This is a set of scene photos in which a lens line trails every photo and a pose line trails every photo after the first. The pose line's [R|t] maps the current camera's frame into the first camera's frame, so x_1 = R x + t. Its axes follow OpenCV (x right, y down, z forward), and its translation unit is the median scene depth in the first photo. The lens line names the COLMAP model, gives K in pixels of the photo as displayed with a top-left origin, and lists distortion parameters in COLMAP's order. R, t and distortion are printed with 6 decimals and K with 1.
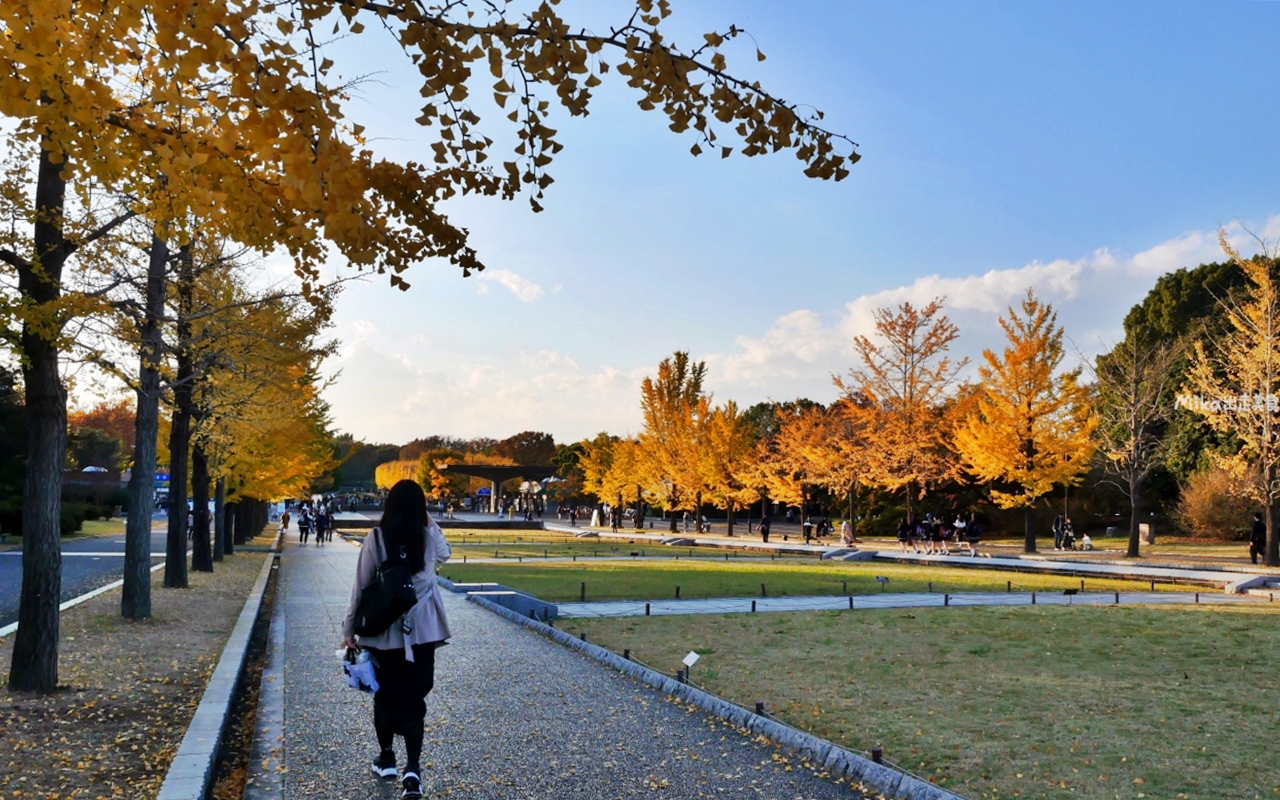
lens RADIAL K [[1129.6, 0, 640.0], [0, 1129.6, 400.0], [0, 0, 1]] dist [-0.026443, 0.020388]
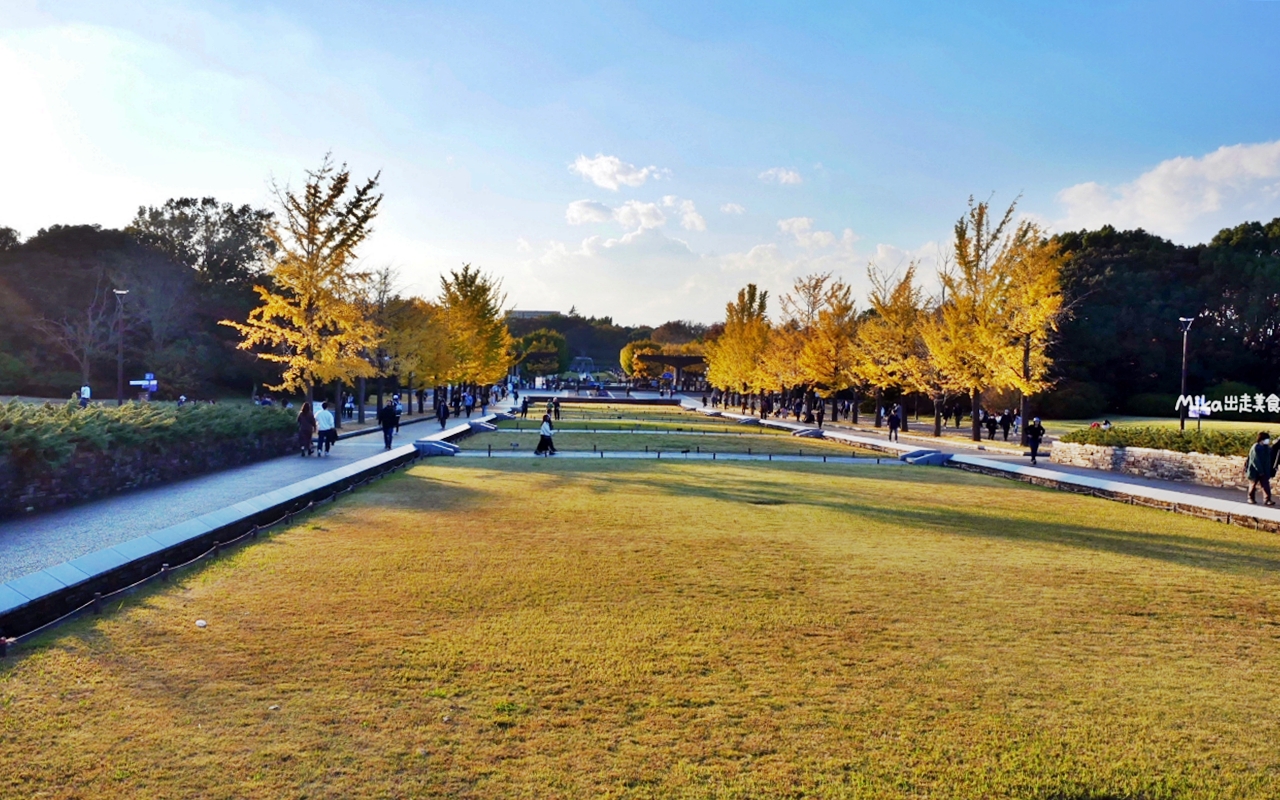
lens RADIAL K [[1129.6, 0, 640.0], [0, 1129.6, 400.0], [0, 0, 1]] dist [-0.026443, 0.020388]
pose [[0.971355, 0.020618, -0.236738, 0.132821], [0.004938, 0.994263, 0.106850, -0.027695], [0.237583, -0.104958, 0.965680, -0.238030]]
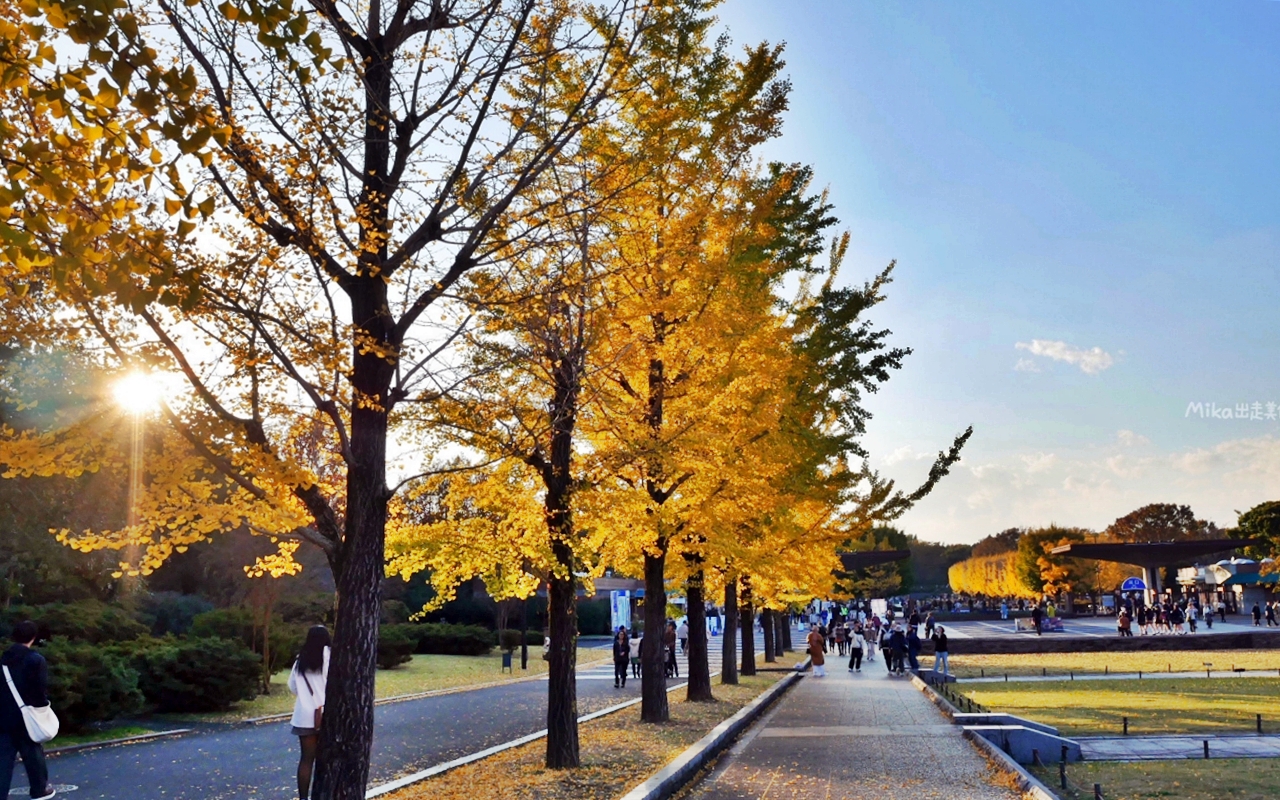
lens RADIAL K [[1129.6, 0, 640.0], [0, 1129.6, 400.0], [0, 0, 1]] dist [-0.026443, 0.020388]
pose [[0.881662, -0.119776, -0.456428, -0.080818], [0.076166, 0.990689, -0.112849, 0.027934], [0.465694, 0.064730, 0.882575, 0.296746]]
